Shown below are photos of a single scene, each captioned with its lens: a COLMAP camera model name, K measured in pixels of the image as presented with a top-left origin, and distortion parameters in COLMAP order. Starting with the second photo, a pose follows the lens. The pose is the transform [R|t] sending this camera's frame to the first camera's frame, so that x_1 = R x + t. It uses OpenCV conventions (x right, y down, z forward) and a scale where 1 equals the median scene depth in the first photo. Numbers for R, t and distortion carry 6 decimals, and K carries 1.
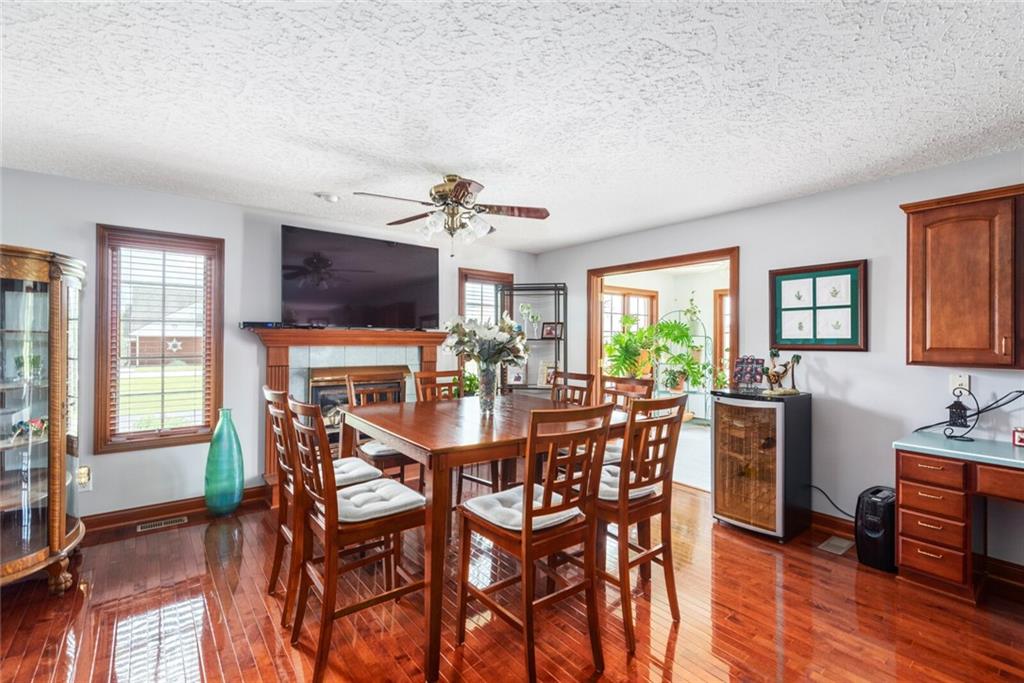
lens RADIAL K [[460.1, 0, 515.7], [0, 460.1, 335.3], [0, 0, 1]] dist [0.004266, -0.002152]
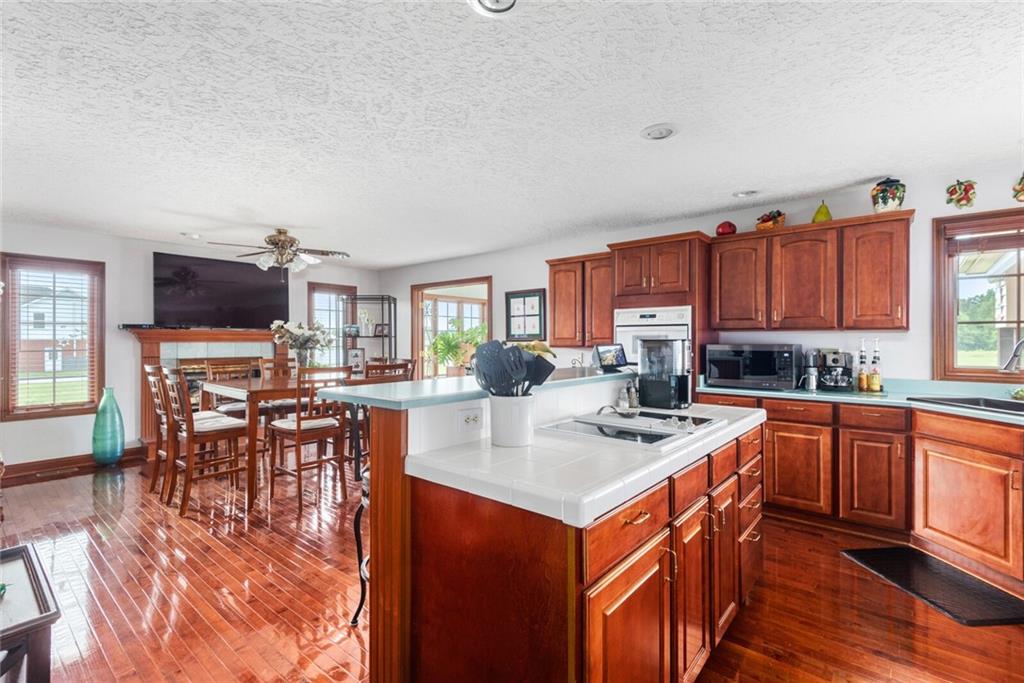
lens RADIAL K [[460.1, 0, 516.7], [0, 460.1, 339.5], [0, 0, 1]] dist [0.004266, -0.002152]
pose [[0.977754, -0.006693, 0.209650, 0.256298], [0.005302, 0.999960, 0.007198, 0.012601], [-0.209690, -0.005926, 0.977750, -0.566979]]
